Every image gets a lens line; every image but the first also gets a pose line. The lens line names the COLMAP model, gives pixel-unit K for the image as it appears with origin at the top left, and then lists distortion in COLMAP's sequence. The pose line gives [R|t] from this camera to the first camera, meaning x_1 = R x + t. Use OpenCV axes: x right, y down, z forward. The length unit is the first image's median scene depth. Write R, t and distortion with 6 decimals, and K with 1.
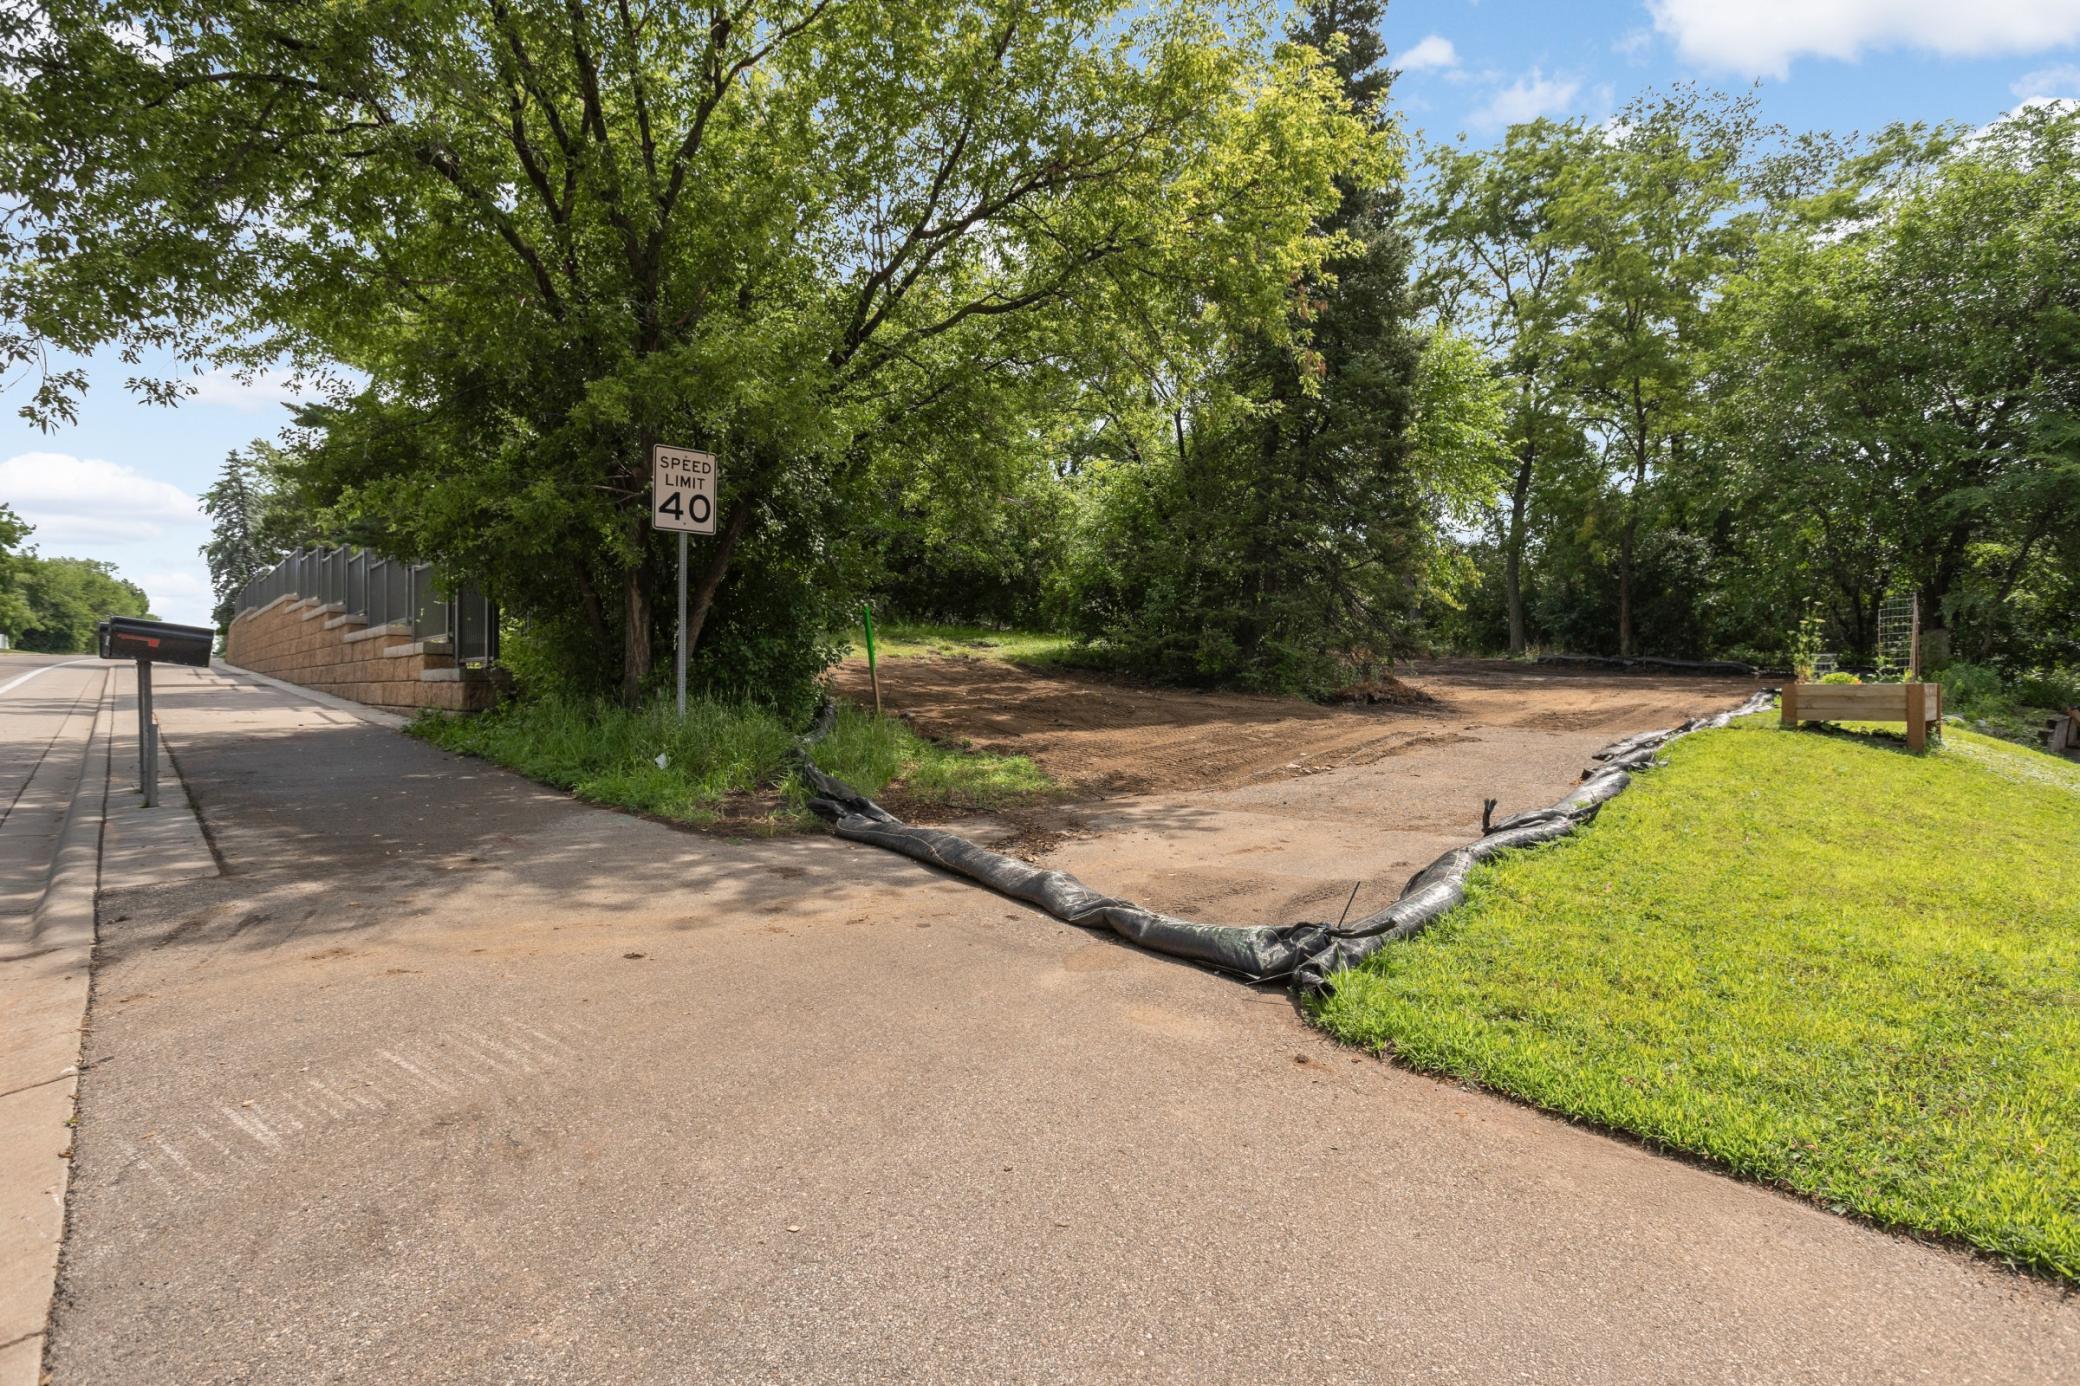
lens RADIAL K [[1068.7, 0, 1040.0], [0, 1068.7, 693.0], [0, 0, 1]] dist [0.000075, 0.000536]
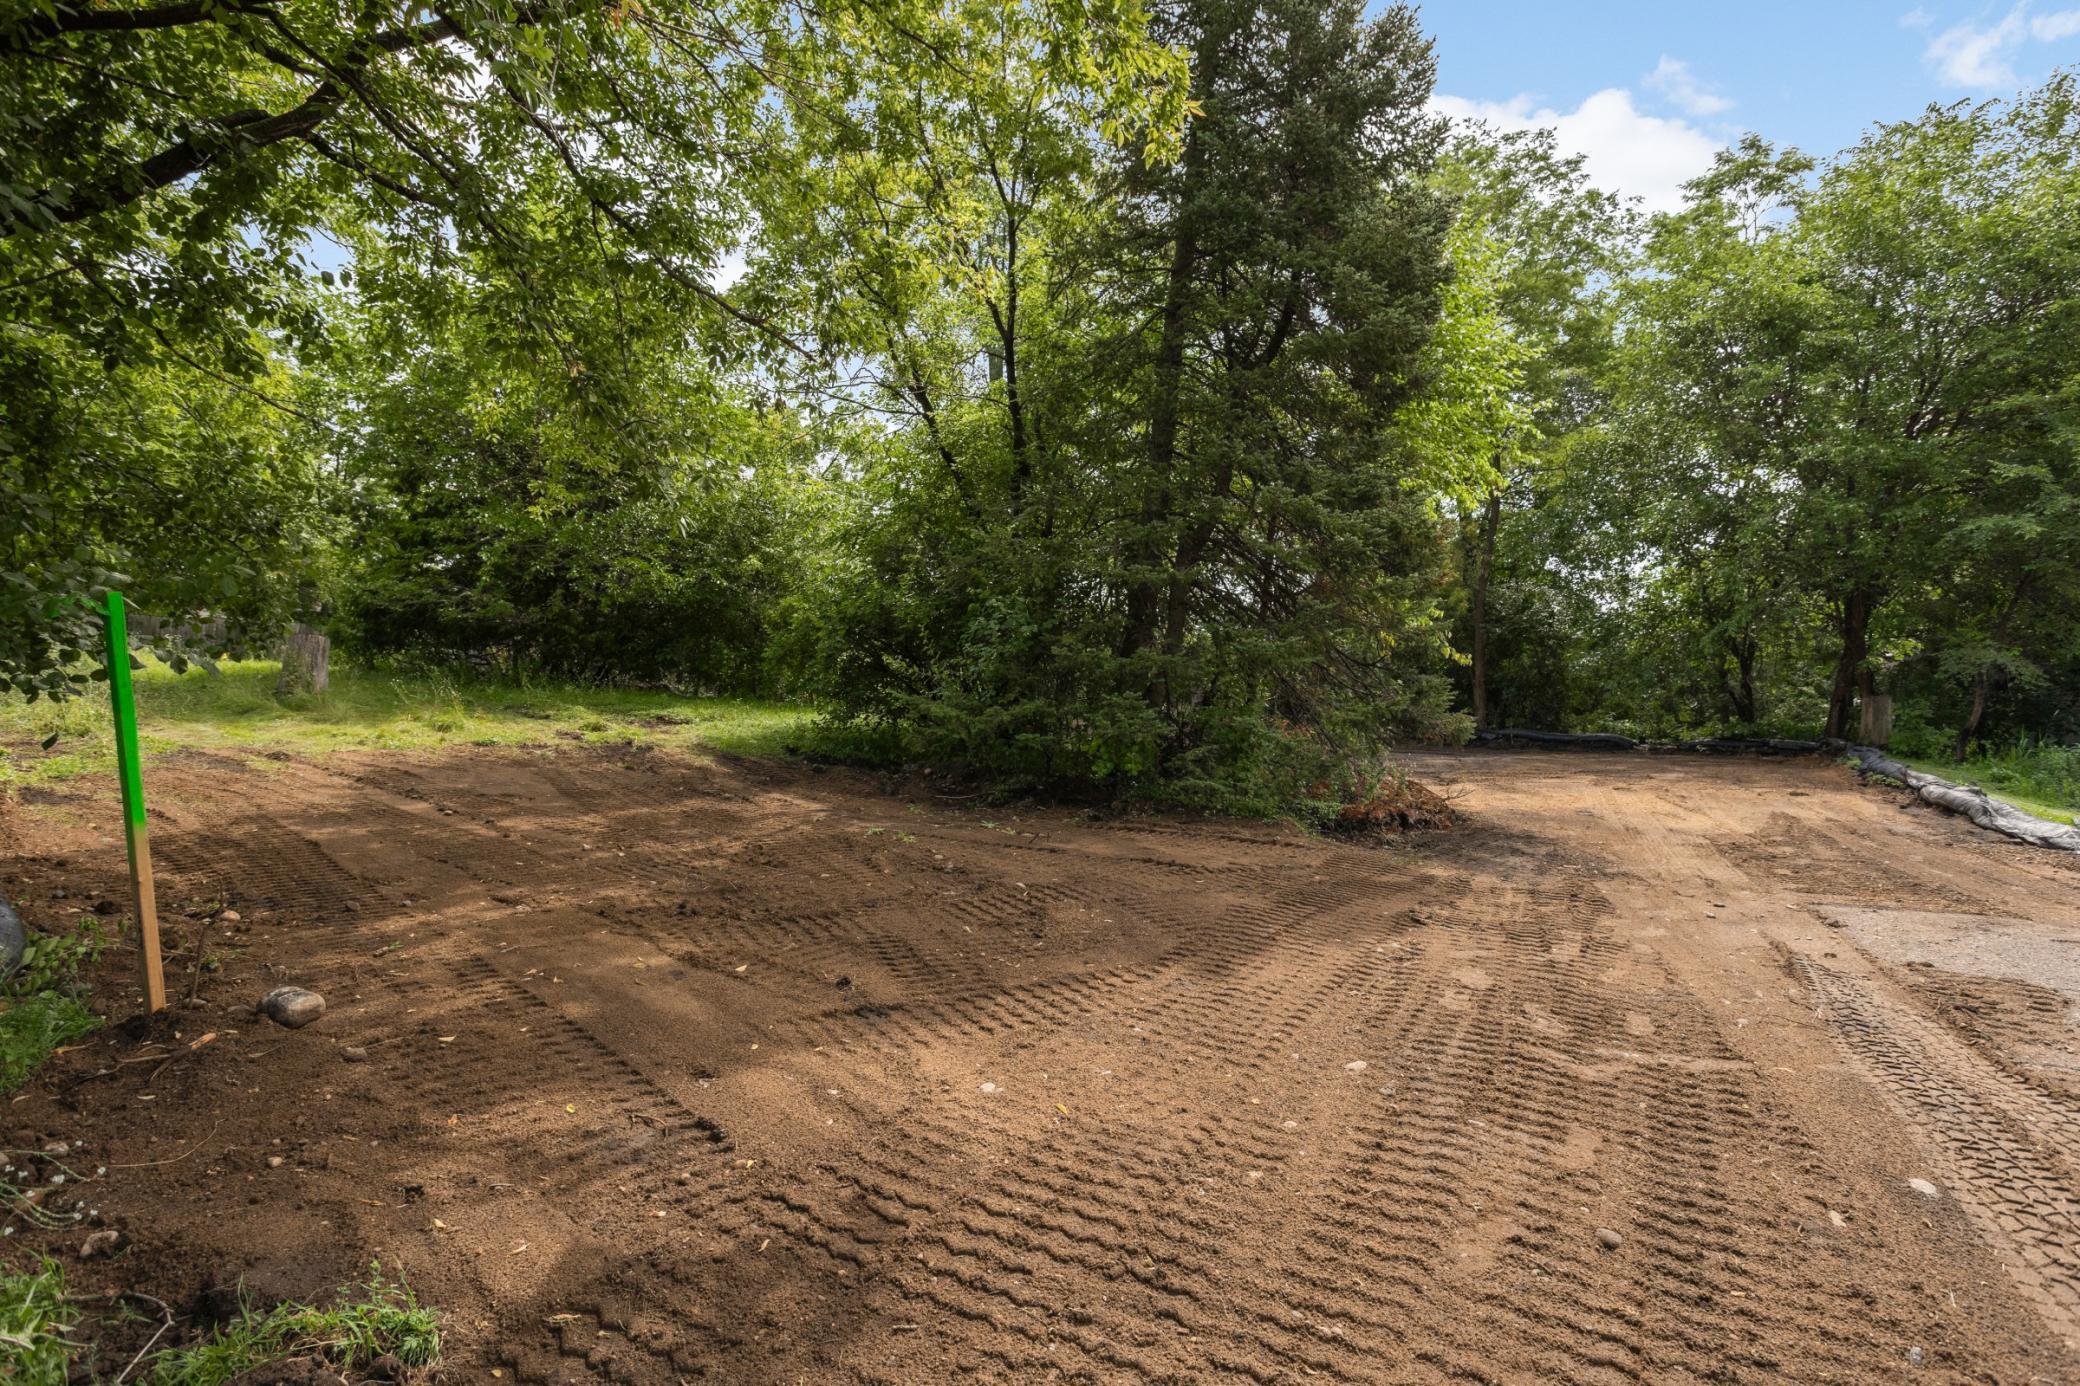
lens RADIAL K [[1068.7, 0, 1040.0], [0, 1068.7, 693.0], [0, 0, 1]] dist [0.000075, 0.000536]
pose [[0.965415, 0.001503, 0.260714, -0.006492], [0.015404, 0.997908, -0.062793, -0.021938], [-0.260263, 0.064637, 0.963372, 0.407636]]
